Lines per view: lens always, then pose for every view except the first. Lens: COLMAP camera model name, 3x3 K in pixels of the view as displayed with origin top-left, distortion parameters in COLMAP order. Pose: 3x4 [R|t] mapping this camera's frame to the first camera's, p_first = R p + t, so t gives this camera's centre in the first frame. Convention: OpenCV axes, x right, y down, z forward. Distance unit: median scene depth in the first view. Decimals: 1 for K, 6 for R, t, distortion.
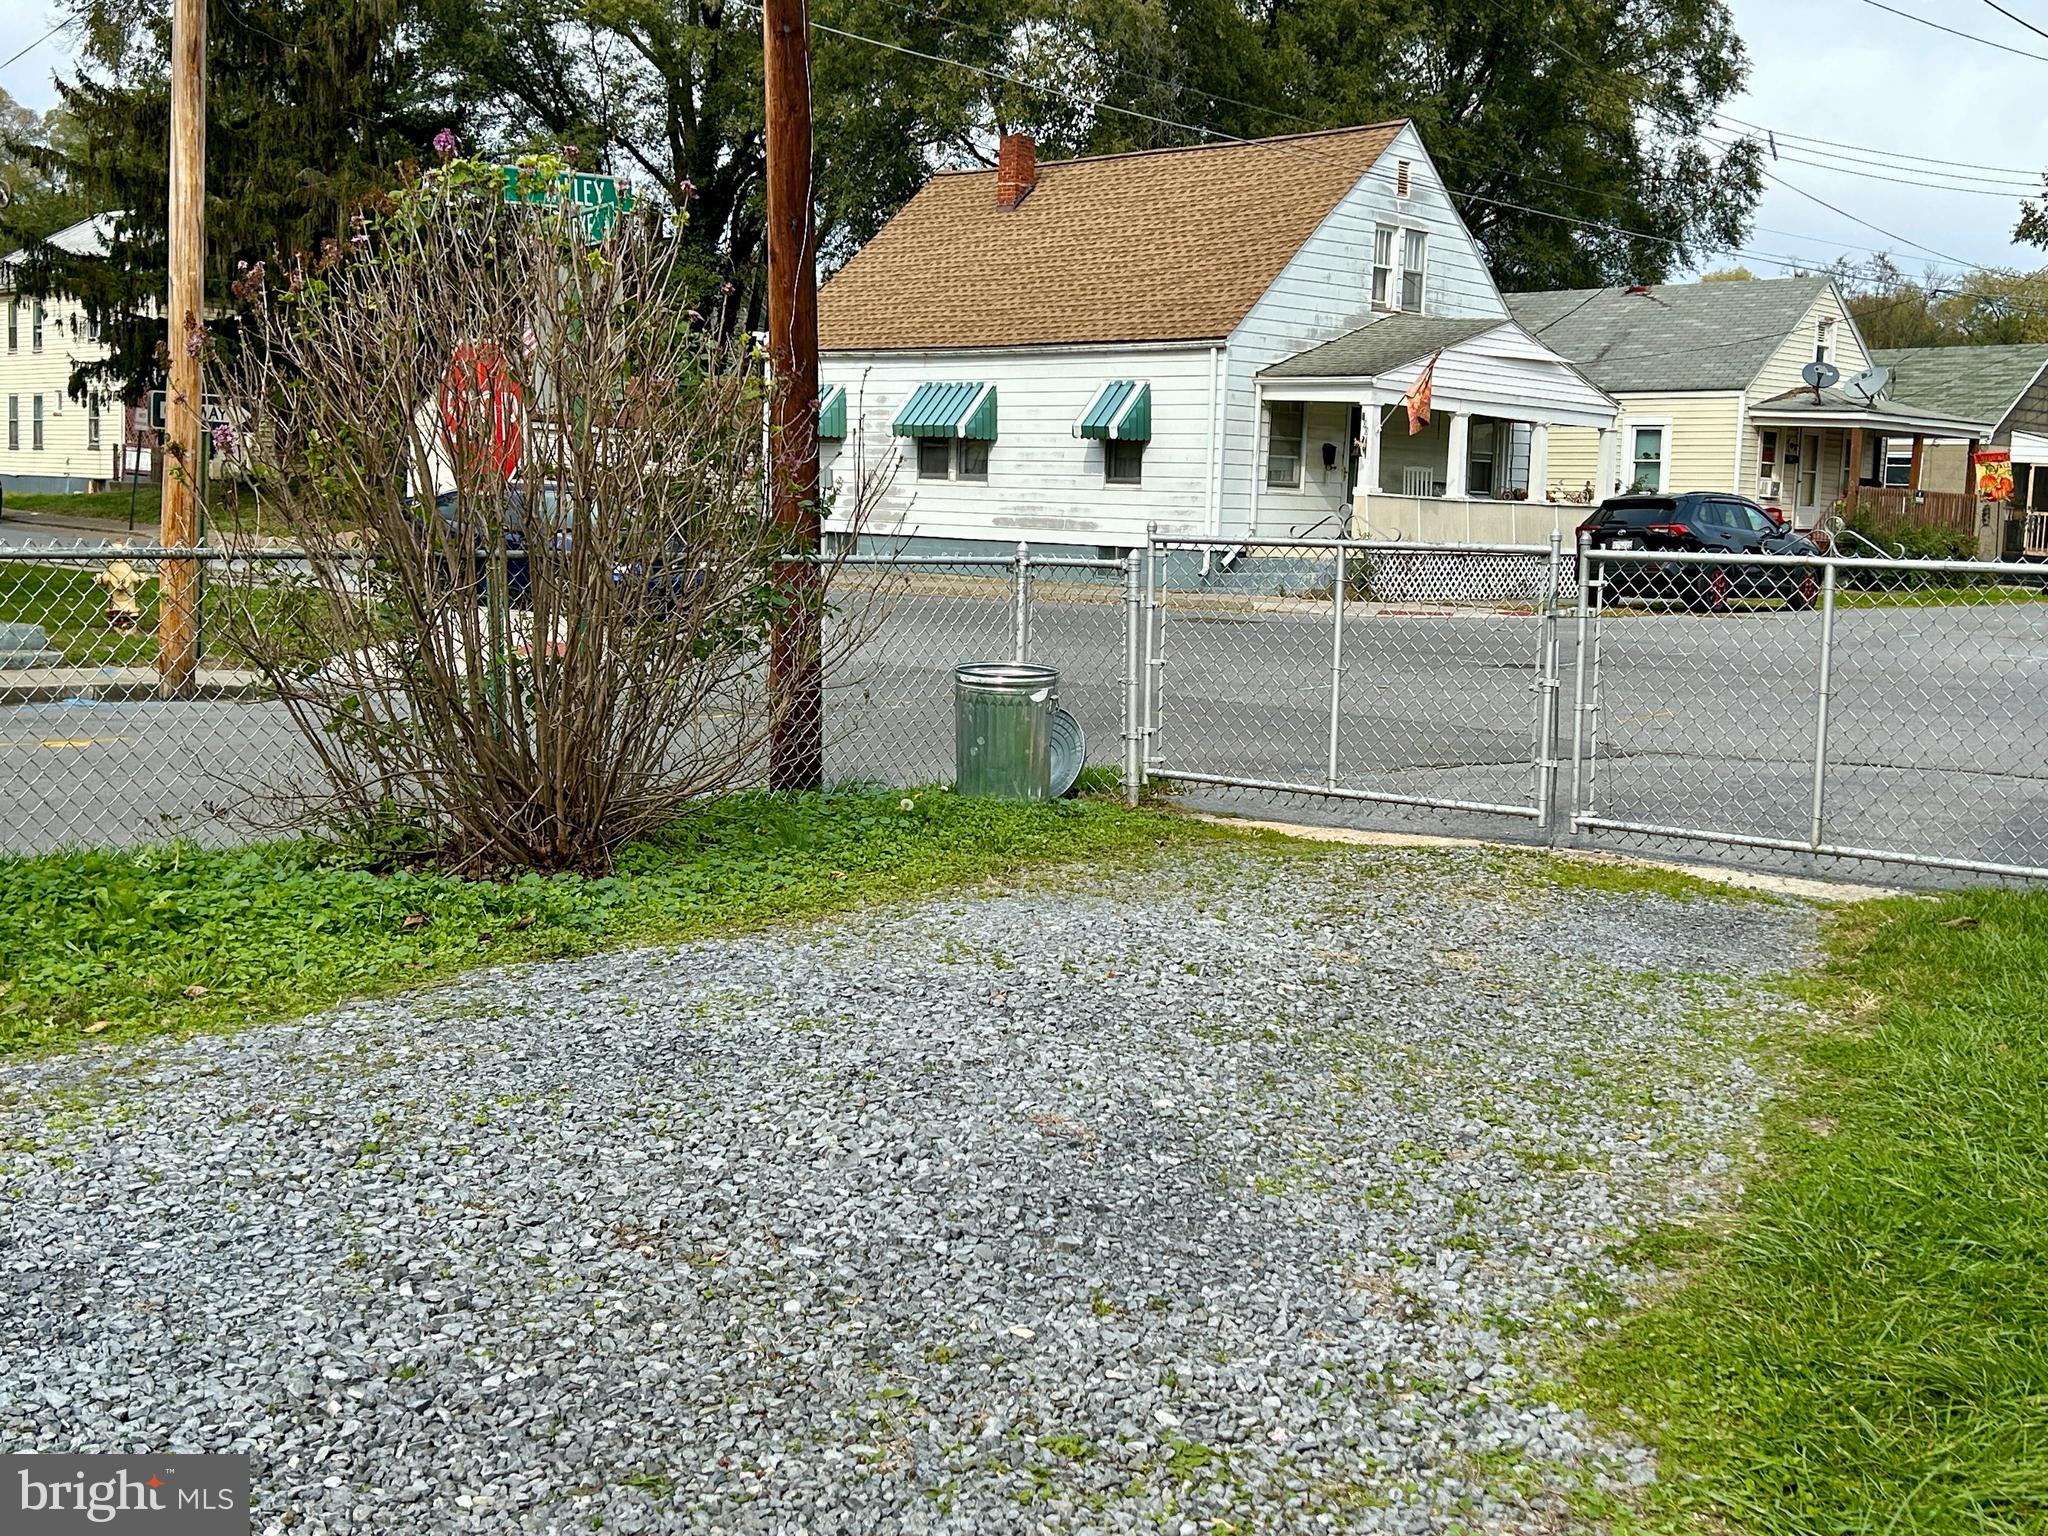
lens RADIAL K [[2299.5, 0, 1020.1], [0, 2299.5, 801.1], [0, 0, 1]] dist [0.144261, -0.439060]
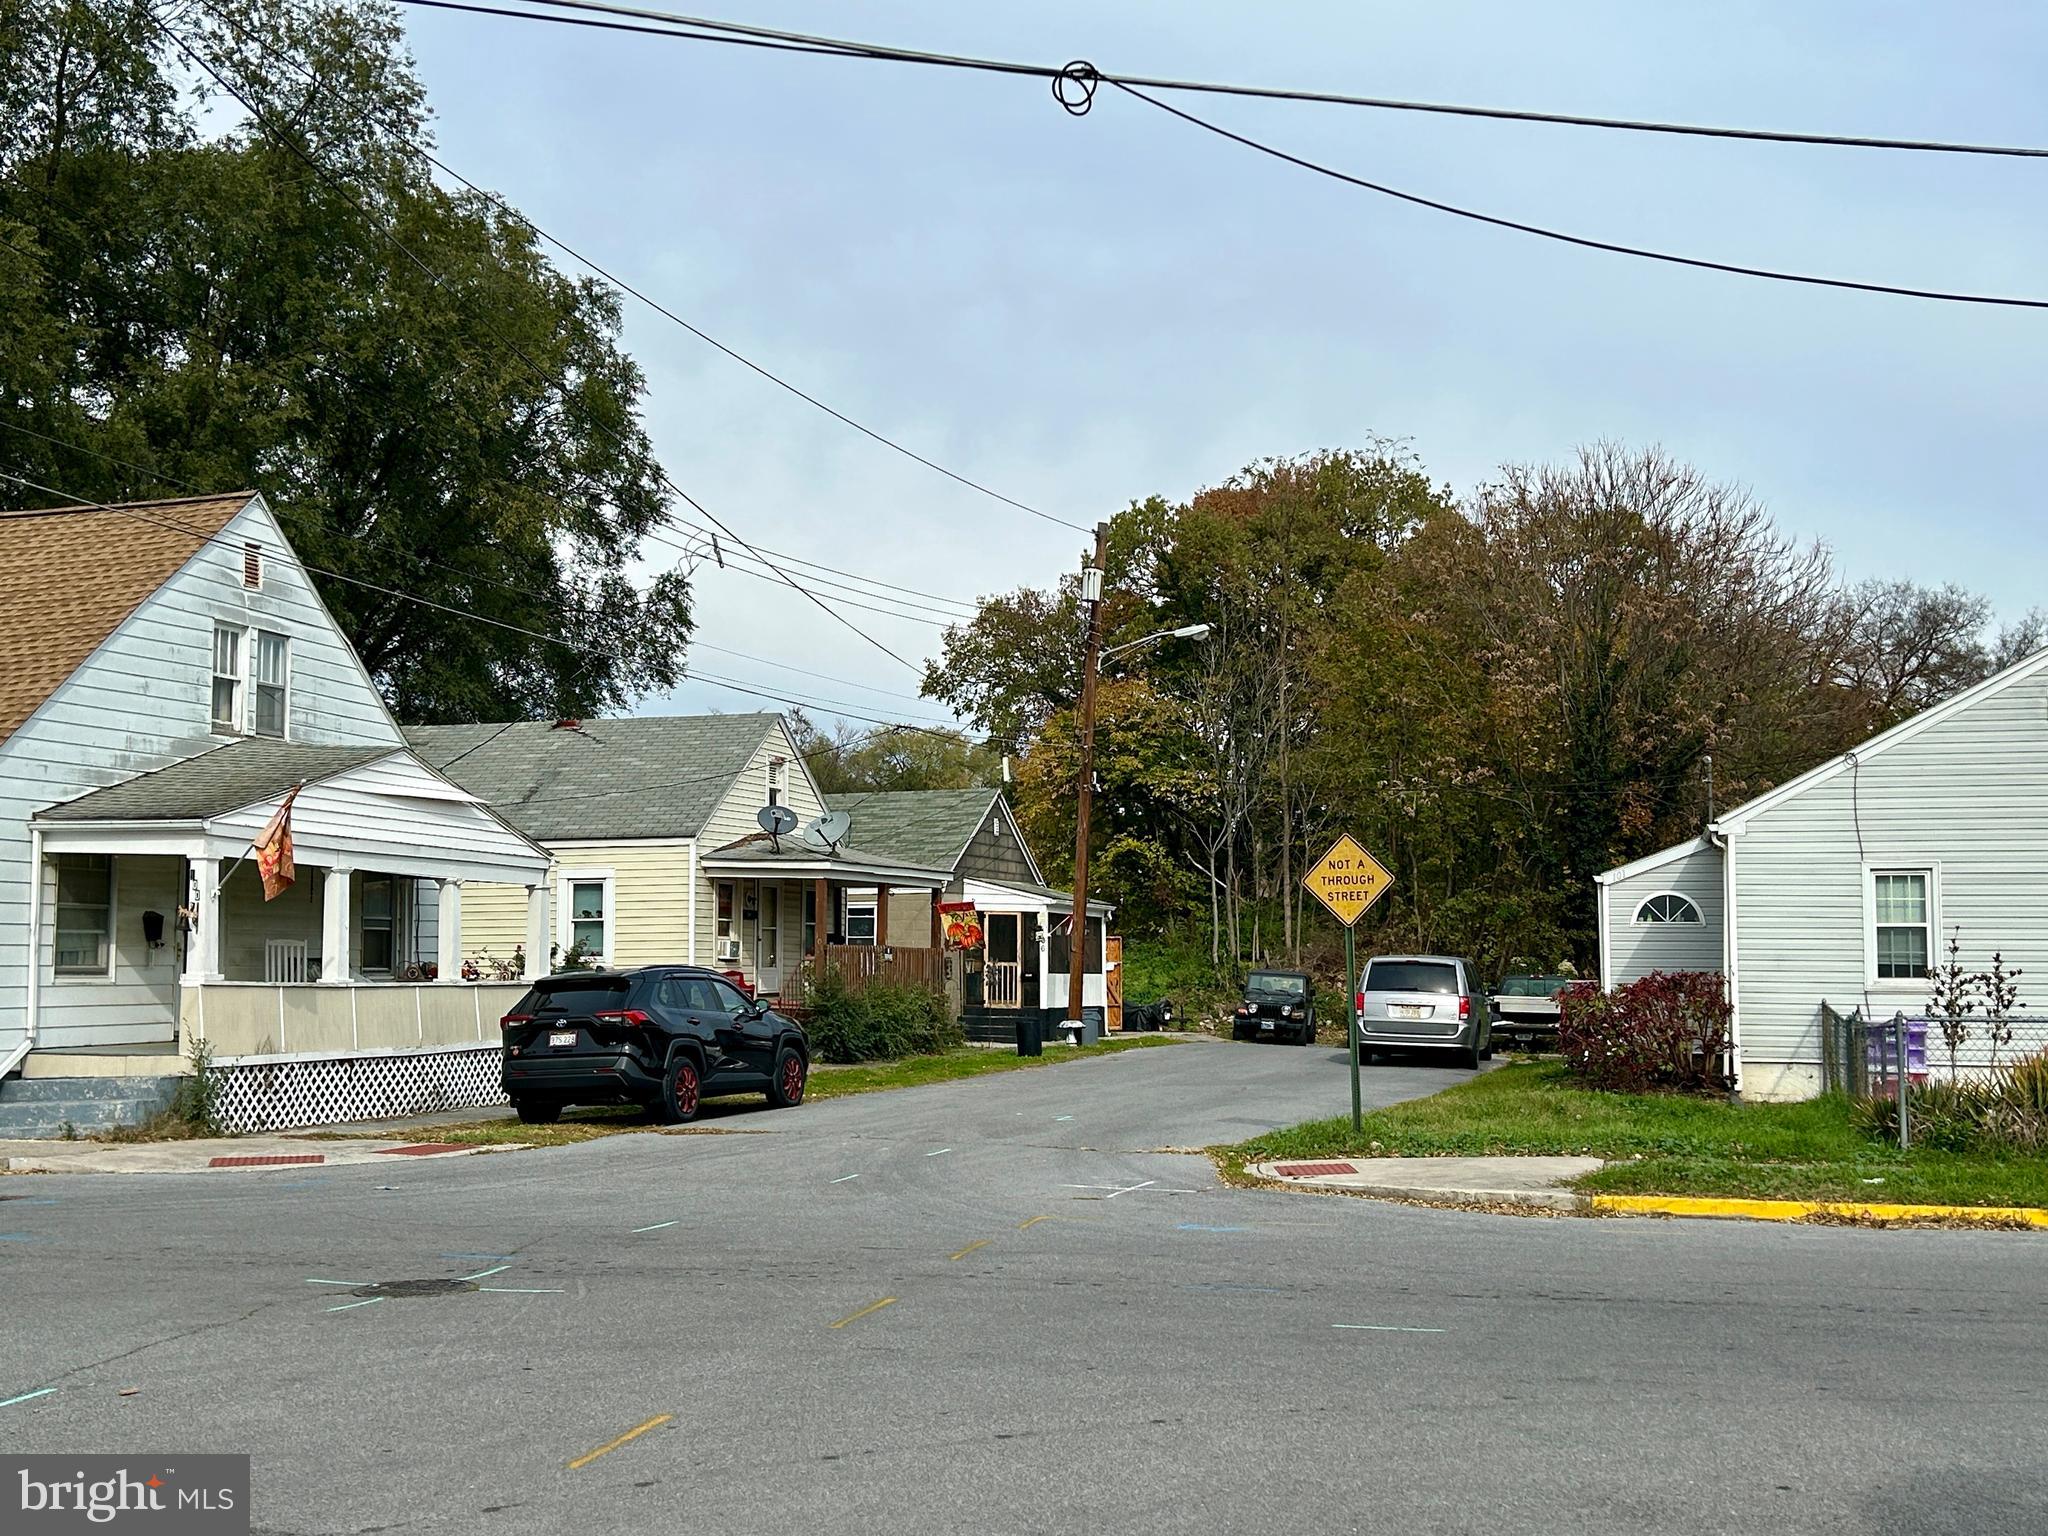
lens RADIAL K [[2299.5, 0, 1020.1], [0, 2299.5, 801.1], [0, 0, 1]] dist [0.144261, -0.439060]
pose [[0.901663, -0.000485, 0.432438, 0.049708], [0.082879, 0.981655, -0.171709, -0.032581], [-0.424422, 0.190663, 0.885163, 0.186290]]
